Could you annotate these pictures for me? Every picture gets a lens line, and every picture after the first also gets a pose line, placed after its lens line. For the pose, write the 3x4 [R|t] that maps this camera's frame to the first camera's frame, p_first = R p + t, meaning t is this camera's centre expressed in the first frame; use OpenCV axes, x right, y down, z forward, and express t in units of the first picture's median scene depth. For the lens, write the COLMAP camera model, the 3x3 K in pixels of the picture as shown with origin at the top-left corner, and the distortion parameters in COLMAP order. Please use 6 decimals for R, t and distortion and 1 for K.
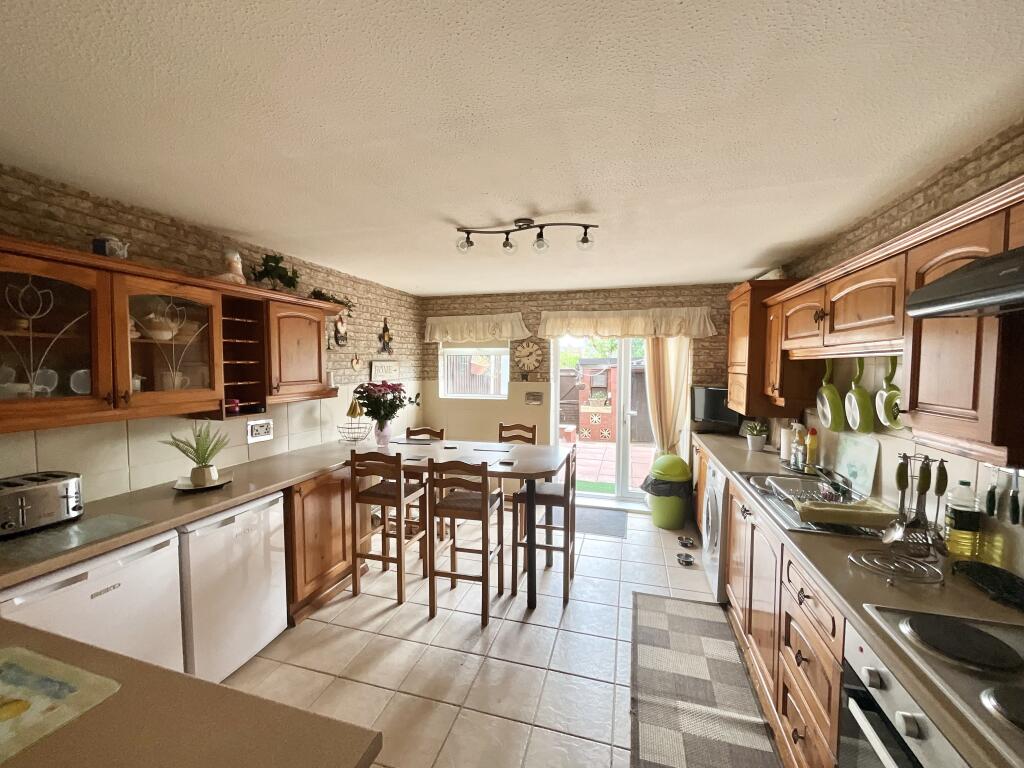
lens RADIAL K [[410.4, 0, 512.4], [0, 410.4, 384.2], [0, 0, 1]] dist [-0.002064, -0.000724]
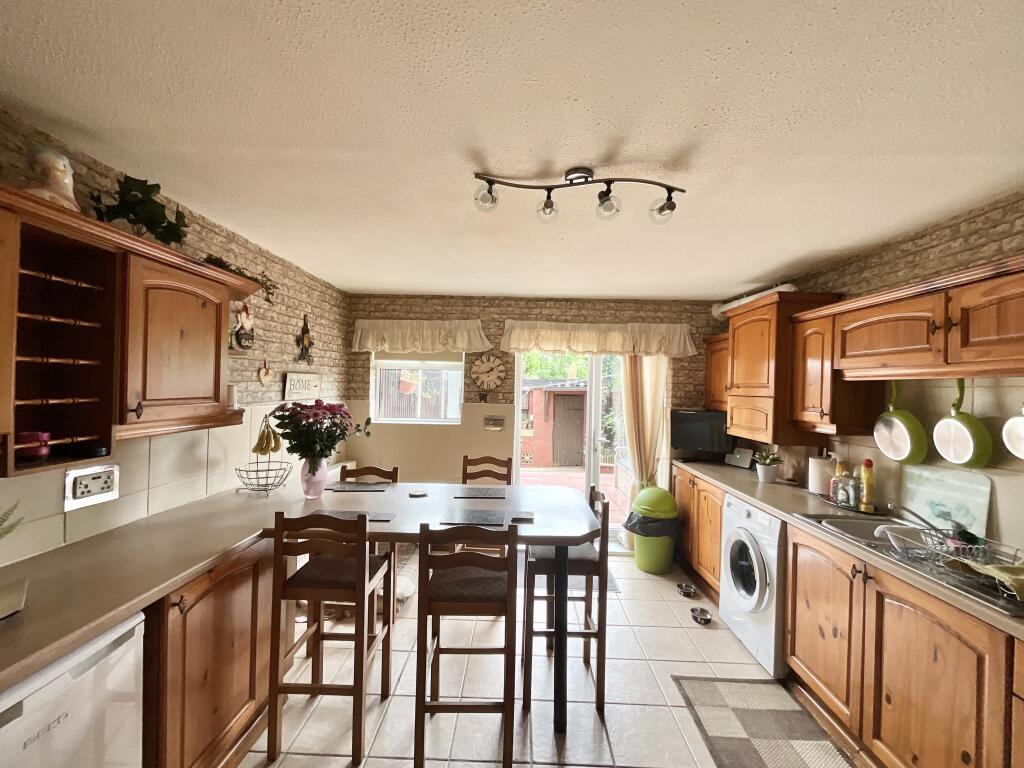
lens RADIAL K [[410.4, 0, 513.6], [0, 410.4, 384.0], [0, 0, 1]] dist [-0.002064, -0.000724]
pose [[0.966171, 0.021175, 0.257032, -0.186684], [-0.007423, 0.998494, -0.054355, 0.000013], [-0.257796, 0.050608, 0.964873, 0.275839]]
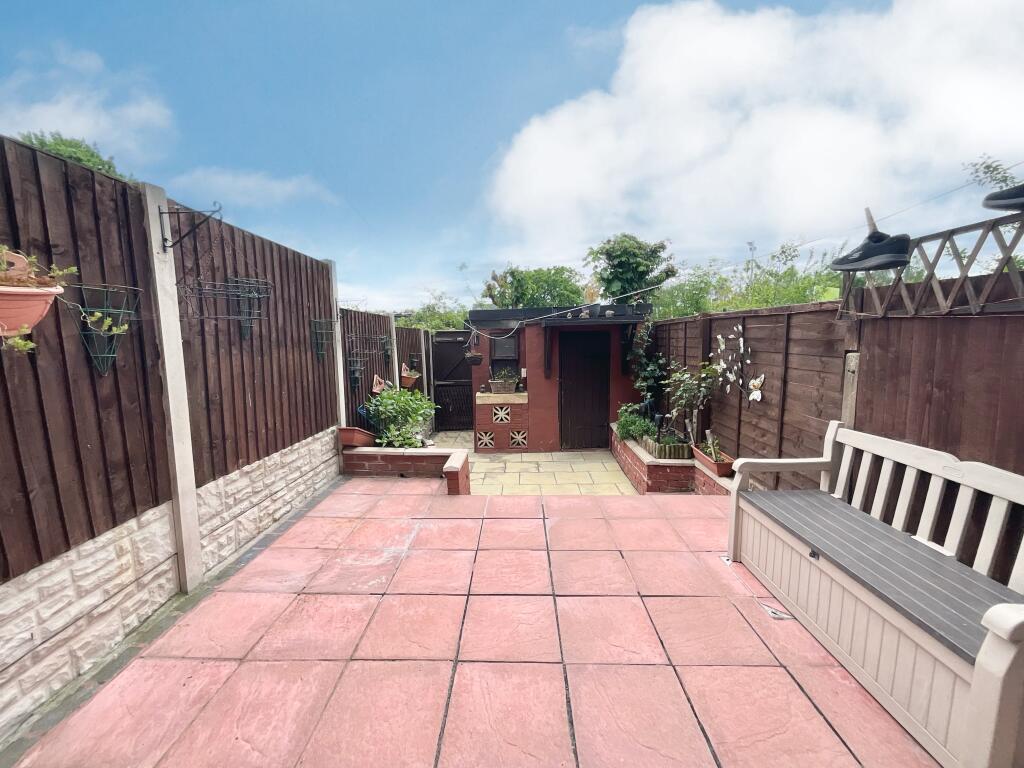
lens RADIAL K [[410.4, 0, 510.8], [0, 410.4, 383.7], [0, 0, 1]] dist [-0.002064, -0.000724]
pose [[0.965402, -0.041545, 0.257436, 0.232651], [0.023124, 0.996977, 0.074178, -0.008407], [-0.259740, -0.065659, 0.963444, 1.534866]]
